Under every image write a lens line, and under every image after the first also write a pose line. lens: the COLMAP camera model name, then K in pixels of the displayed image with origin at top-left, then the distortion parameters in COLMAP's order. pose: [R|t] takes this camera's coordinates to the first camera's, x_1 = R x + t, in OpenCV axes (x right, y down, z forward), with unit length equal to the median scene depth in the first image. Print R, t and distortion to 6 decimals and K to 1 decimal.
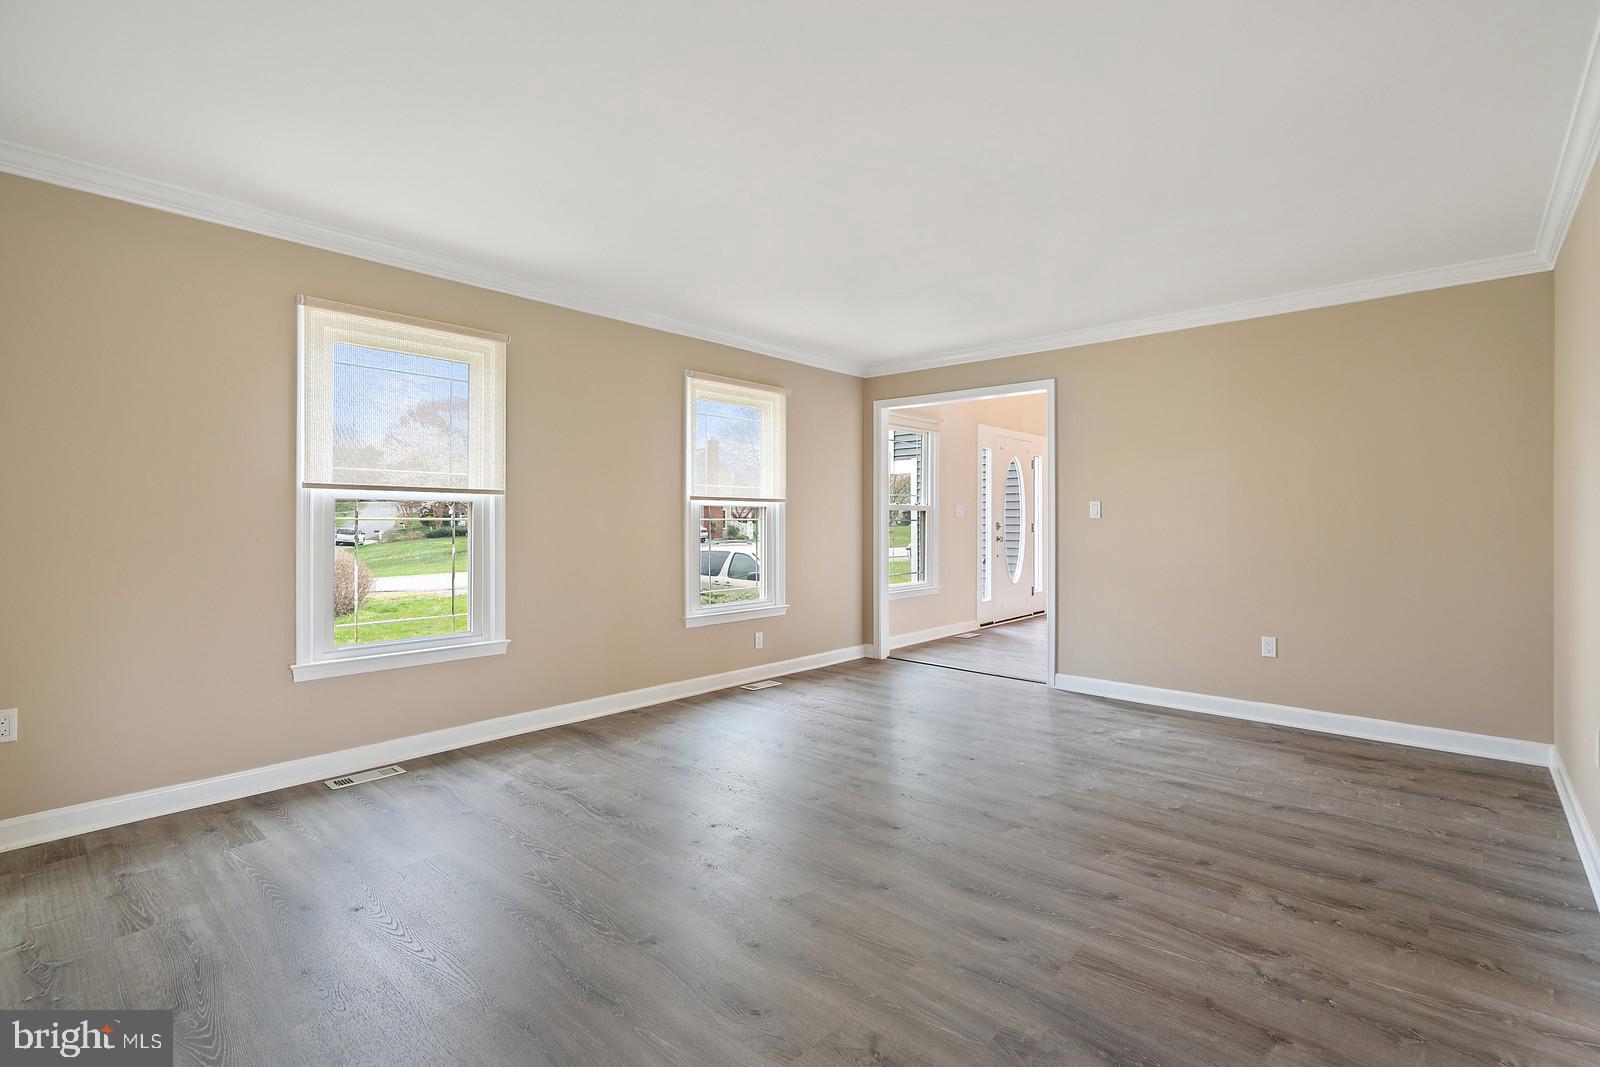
lens RADIAL K [[726.5, 0, 801.3], [0, 726.5, 525.8], [0, 0, 1]] dist [-0.001464, 0.000343]
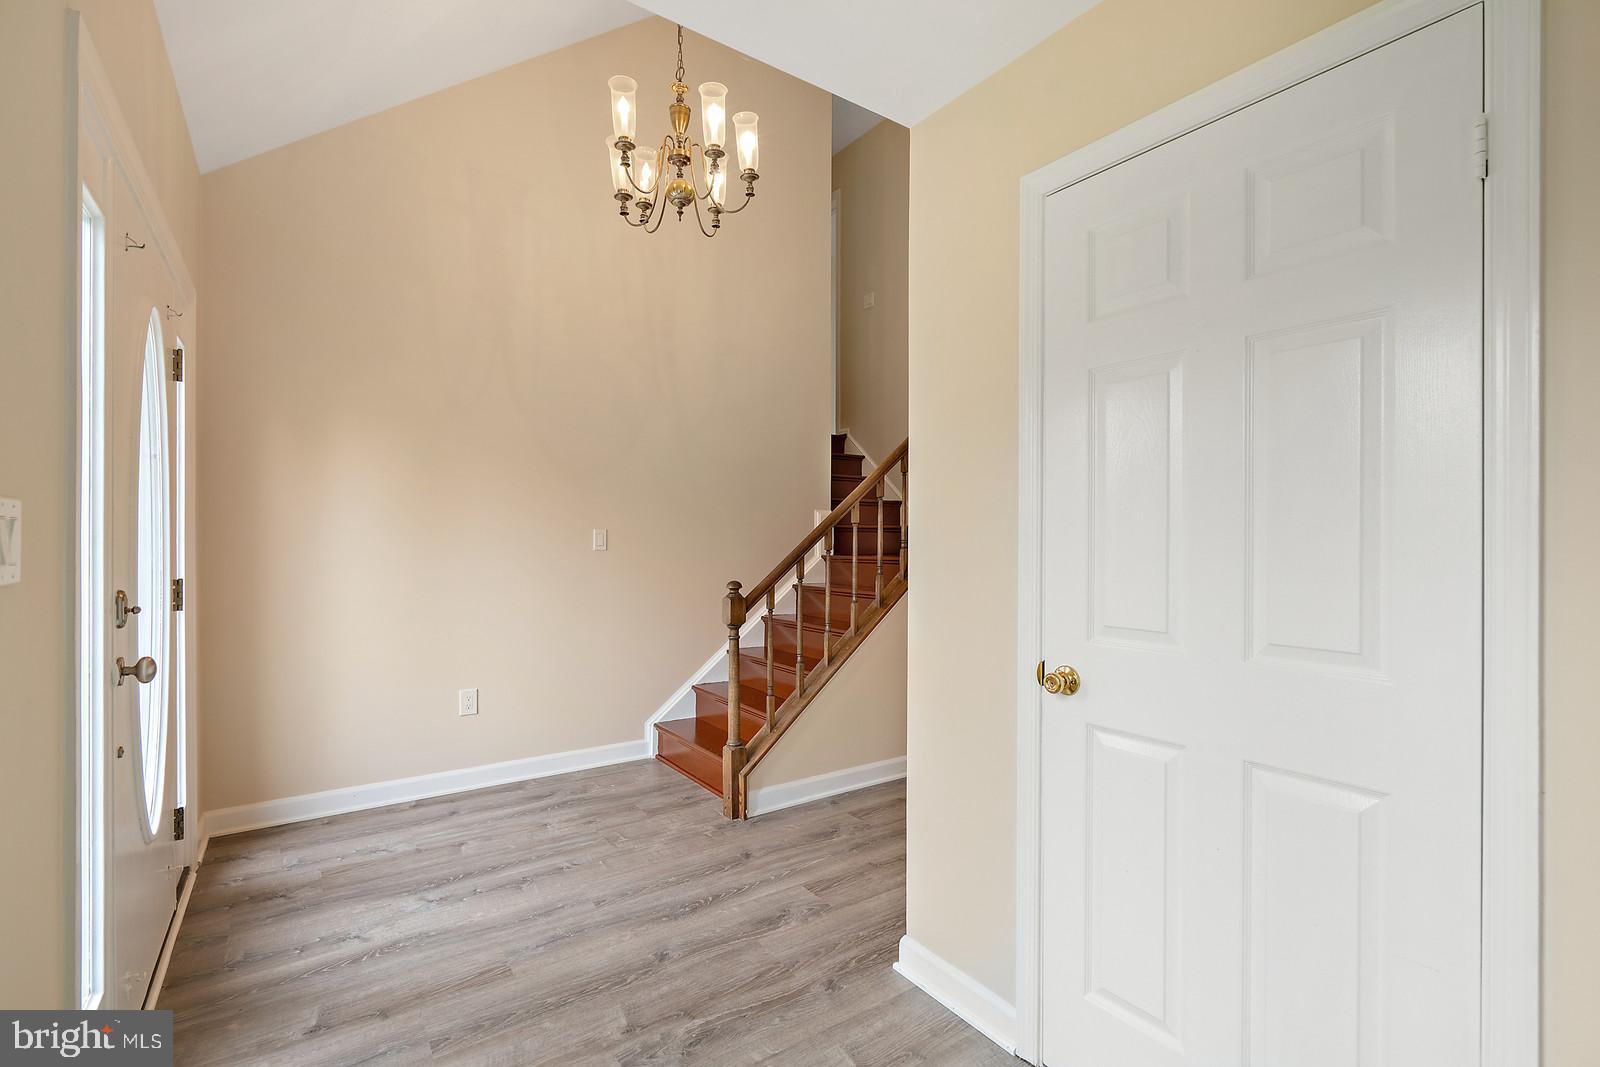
lens RADIAL K [[726.5, 0, 801.4], [0, 726.5, 539.6], [0, 0, 1]] dist [-0.001464, 0.000343]
pose [[0.228524, 0.002363, 0.973535, -0.767065], [0.005757, 0.999976, -0.003778, -0.018049], [-0.973521, 0.006468, 0.228505, 0.641825]]
